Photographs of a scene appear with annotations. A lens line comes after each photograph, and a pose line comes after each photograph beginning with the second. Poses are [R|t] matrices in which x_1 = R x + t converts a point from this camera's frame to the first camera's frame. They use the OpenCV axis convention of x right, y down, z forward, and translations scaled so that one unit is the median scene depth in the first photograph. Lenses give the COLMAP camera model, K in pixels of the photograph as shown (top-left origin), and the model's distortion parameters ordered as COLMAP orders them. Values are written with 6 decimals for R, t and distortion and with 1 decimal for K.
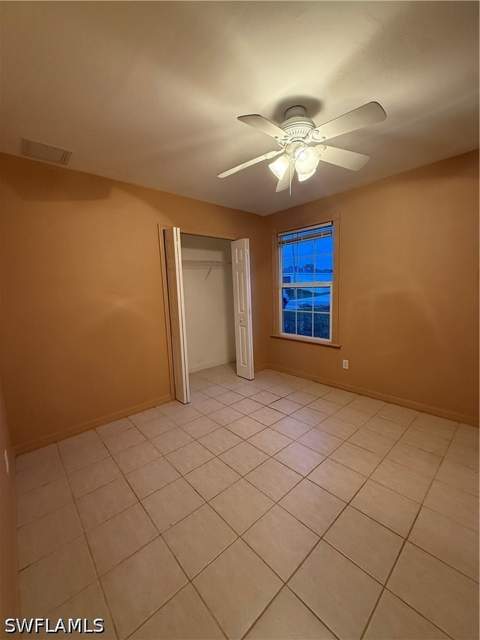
lens RADIAL K [[254.3, 0, 240.0], [0, 254.3, 320.0], [0, 0, 1]] dist [0.000650, 0.000050]
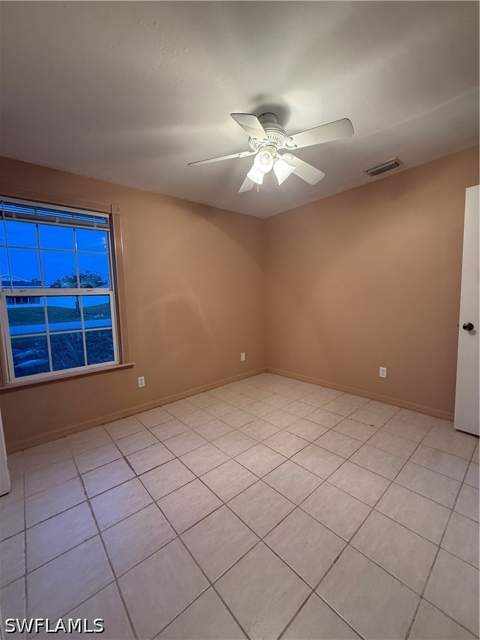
lens RADIAL K [[253.9, 0, 240.9], [0, 253.9, 316.9], [0, 0, 1]] dist [0.000703, -0.000010]
pose [[0.020486, -0.048855, 0.998596, -0.535068], [0.161085, 0.985917, 0.044930, -0.039044], [-0.986728, 0.159939, 0.028067, 0.718513]]
